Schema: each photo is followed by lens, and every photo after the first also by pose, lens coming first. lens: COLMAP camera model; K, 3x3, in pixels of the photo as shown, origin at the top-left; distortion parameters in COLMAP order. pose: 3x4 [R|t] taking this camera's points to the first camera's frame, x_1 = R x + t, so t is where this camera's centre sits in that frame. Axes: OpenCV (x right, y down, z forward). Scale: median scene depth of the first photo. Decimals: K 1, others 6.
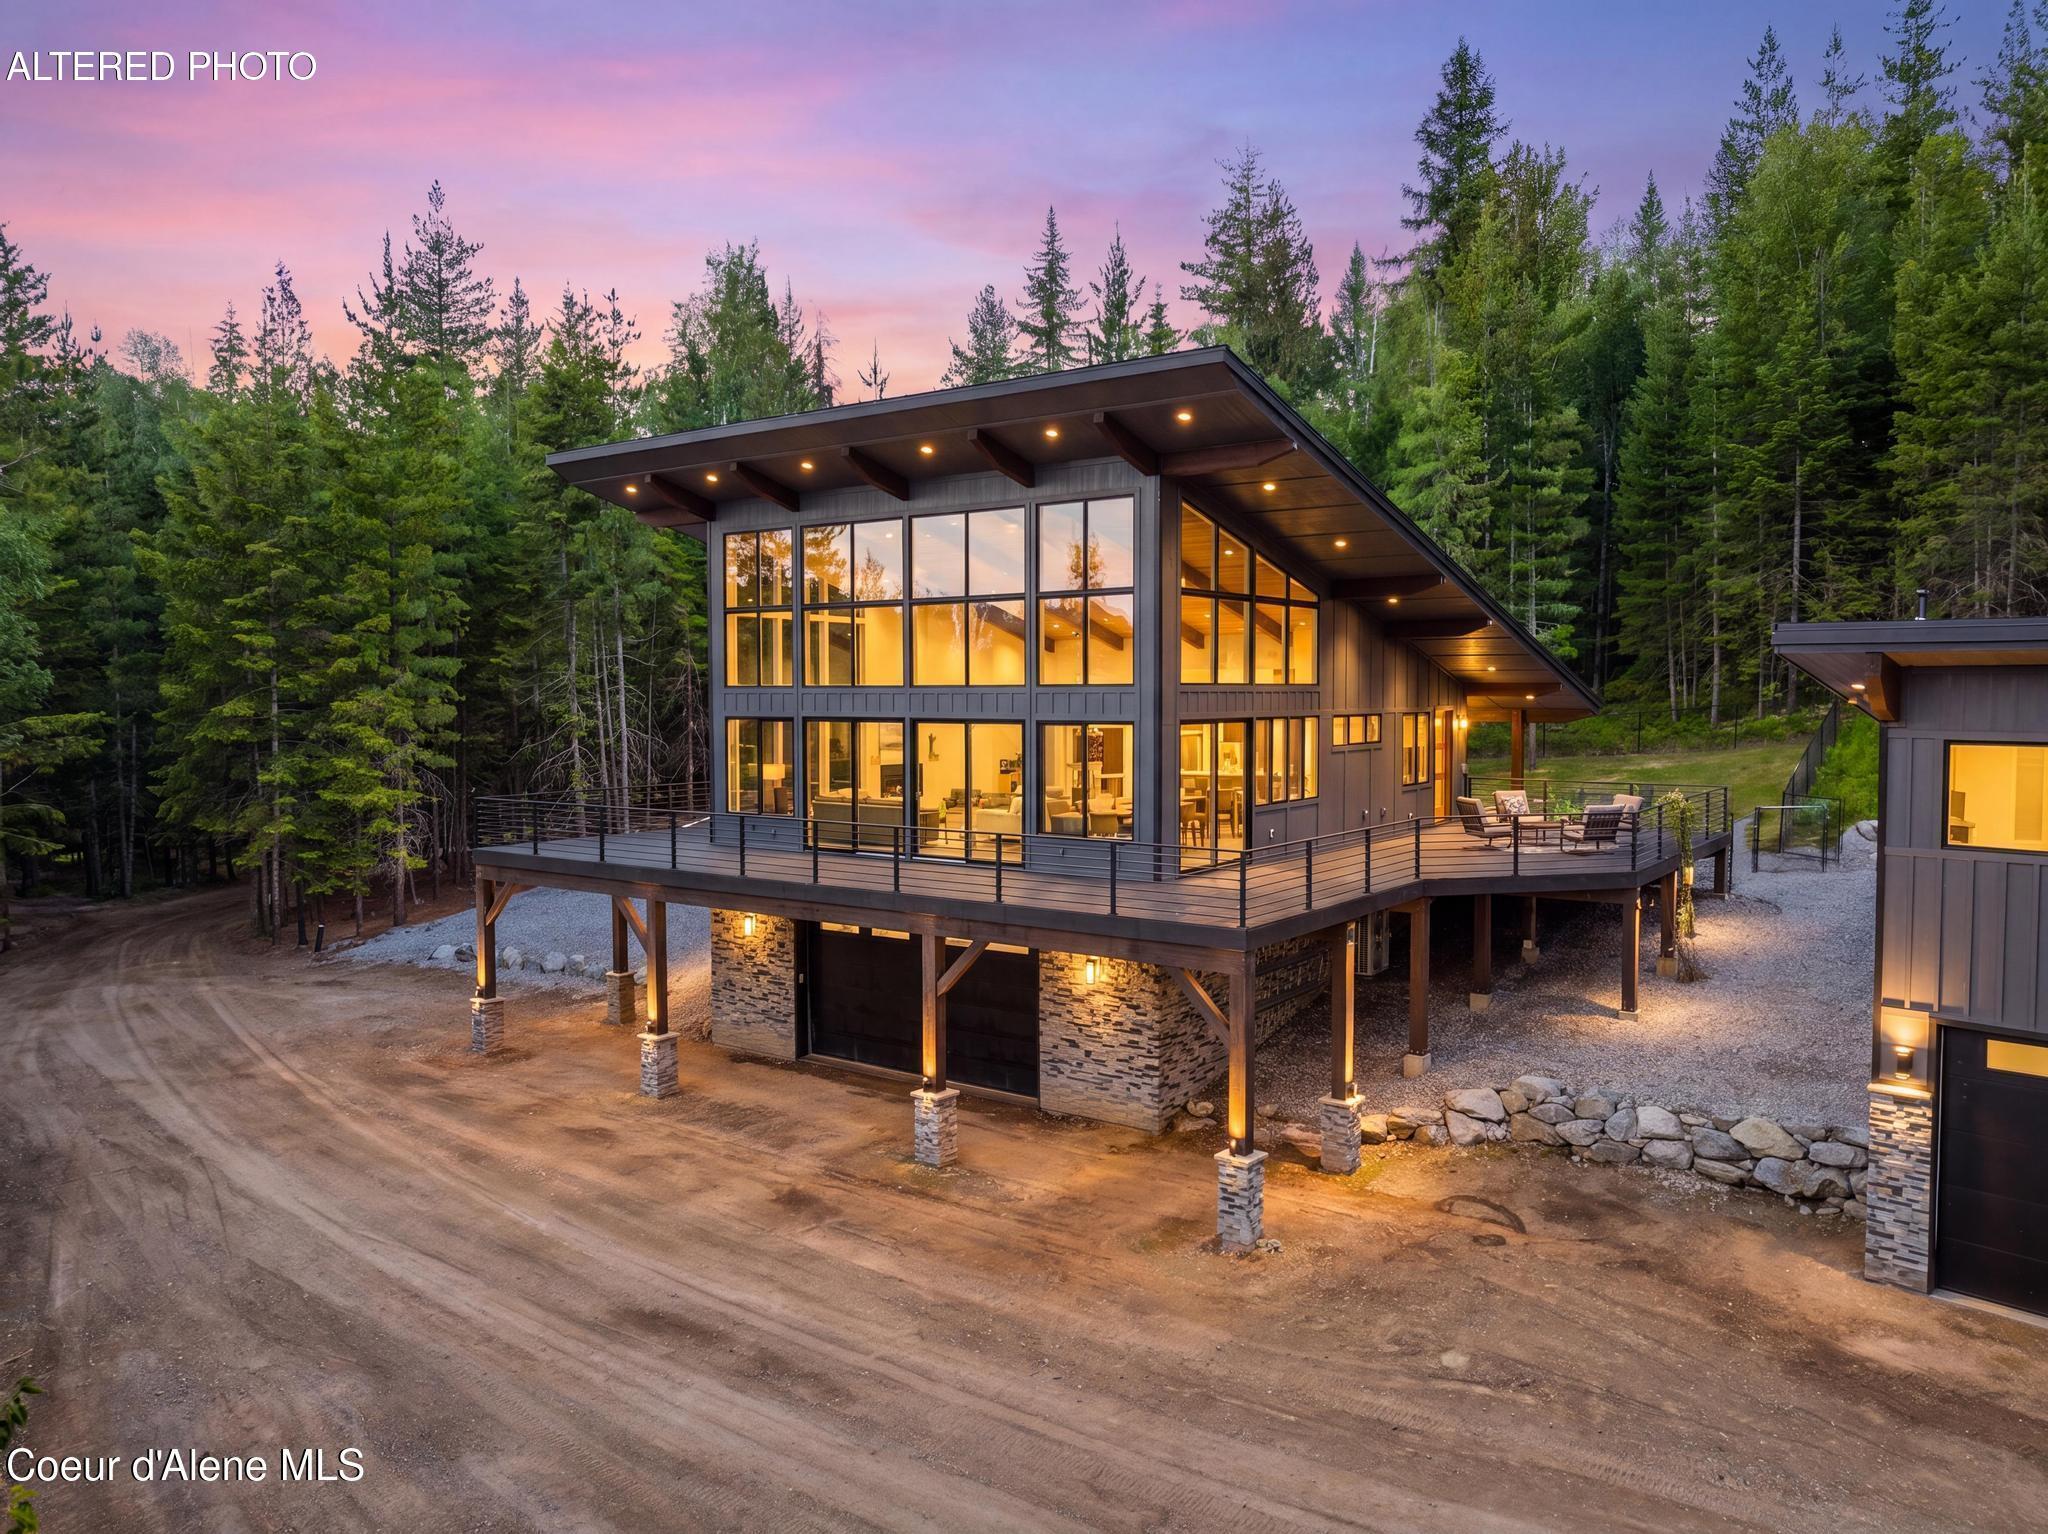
lens RADIAL K [[1473.3, 0, 1024.0], [0, 1473.3, 767.0], [0, 0, 1]] dist [-0.024221, -0.002097]
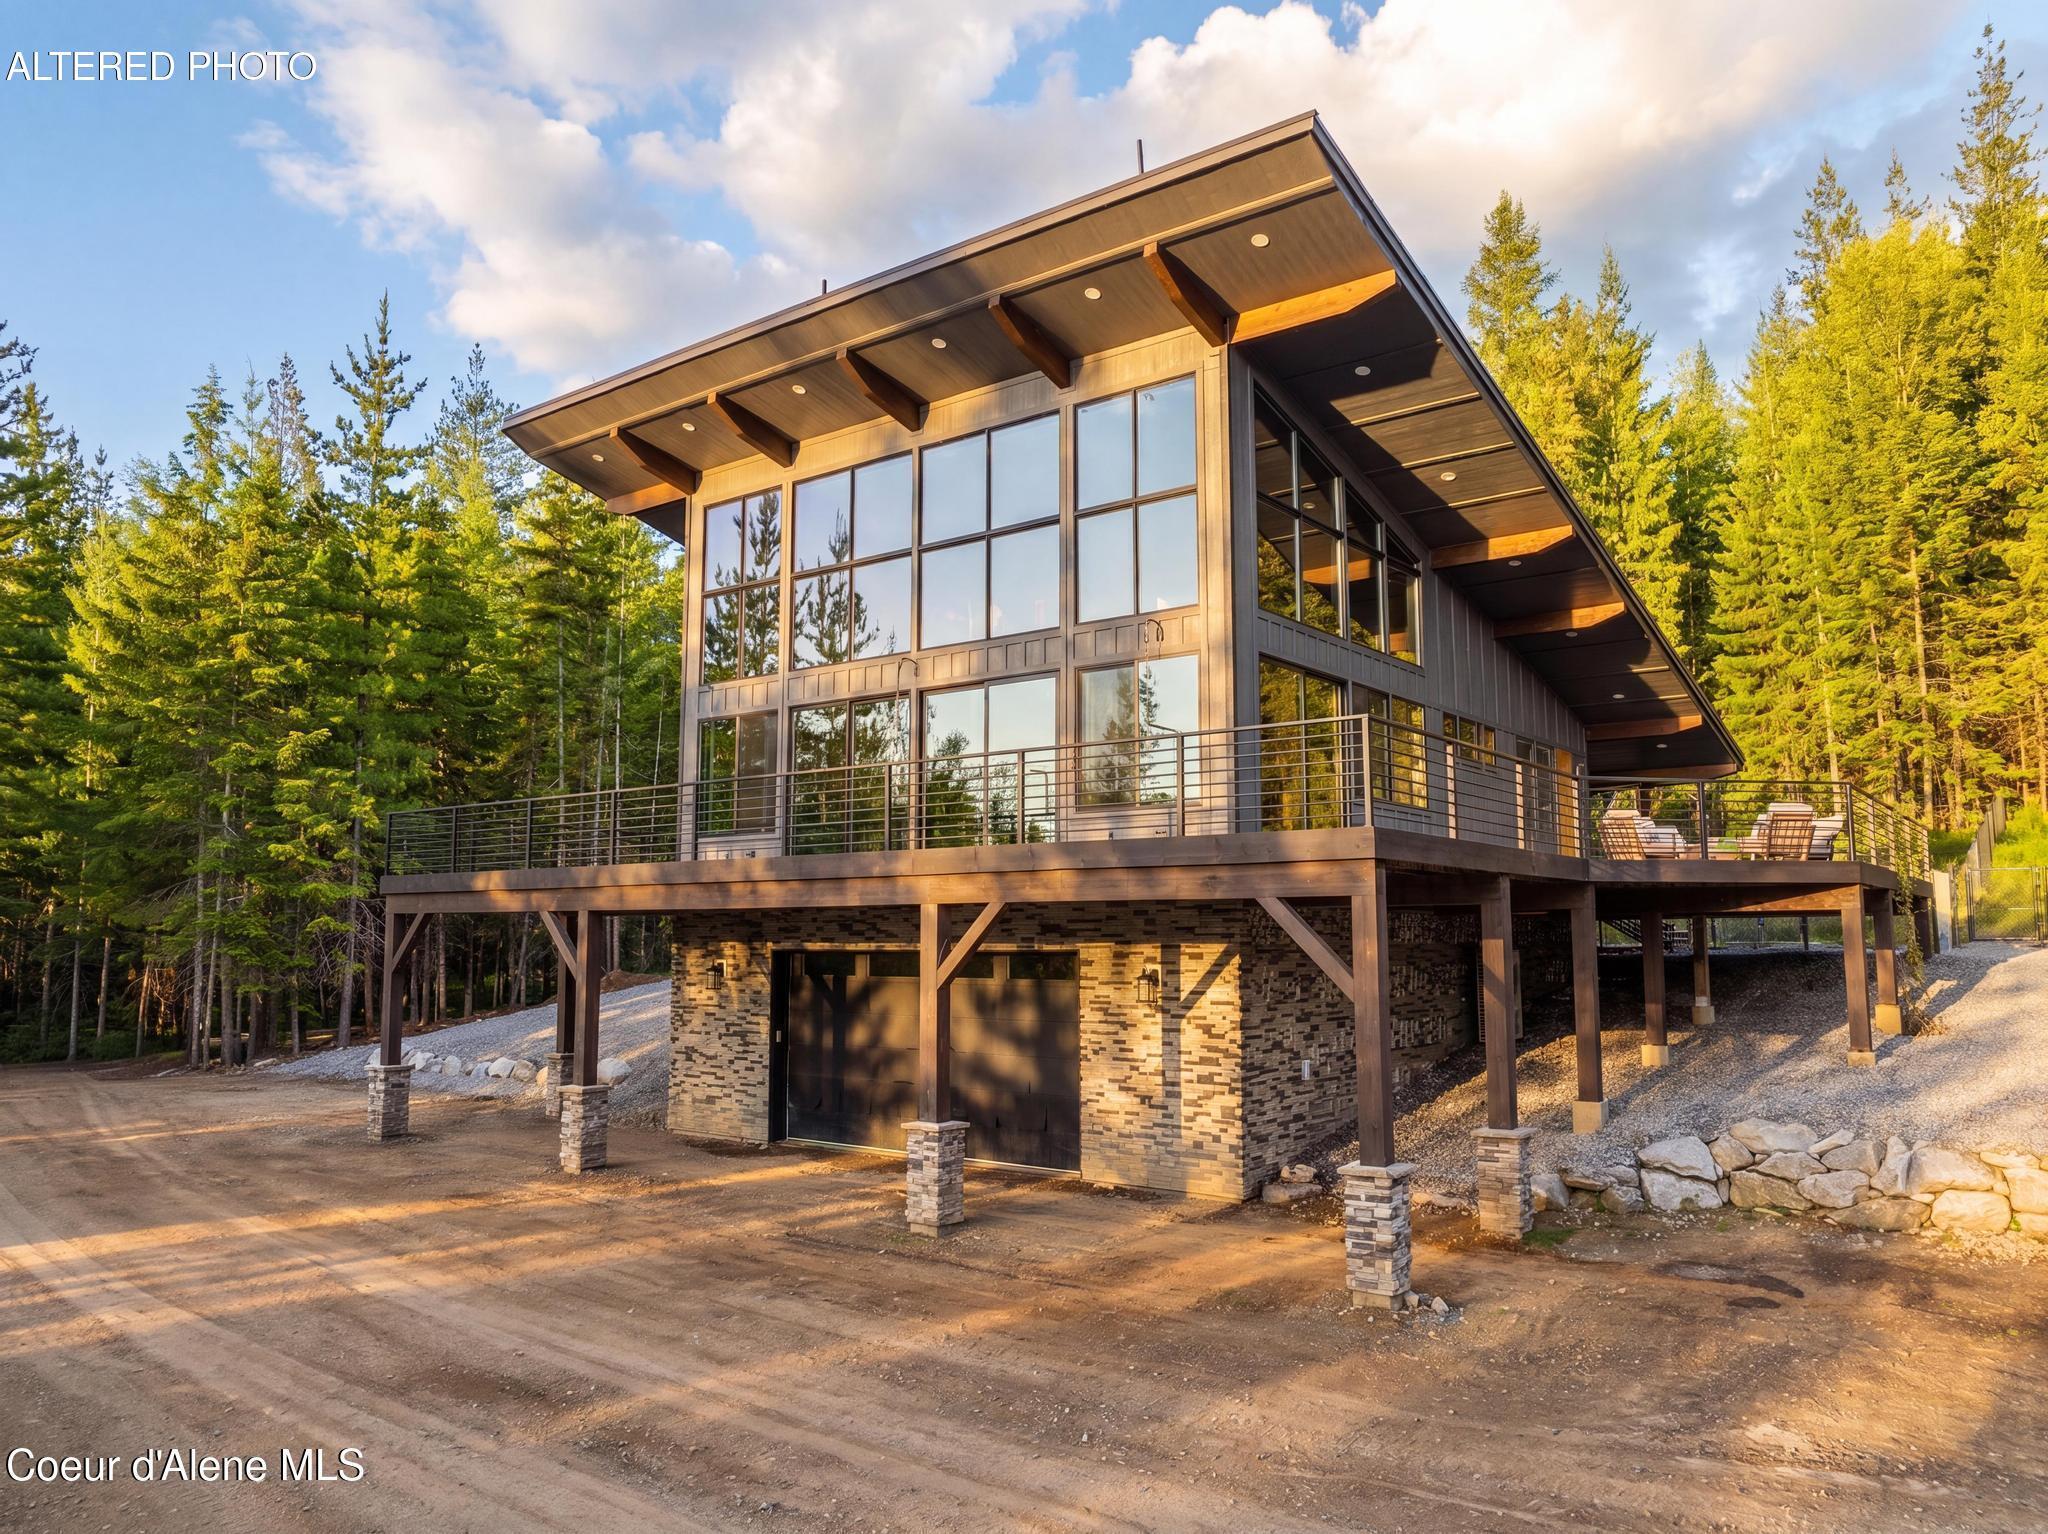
lens RADIAL K [[1473.3, 0, 1024.0], [0, 1473.3, 767.0], [0, 0, 1]] dist [-0.024221, -0.002097]
pose [[0.999562, -0.001839, -0.029551, 0.004227], [-0.002989, 0.986706, -0.162487, 0.129257], [0.029457, 0.162504, 0.986268, 0.201501]]
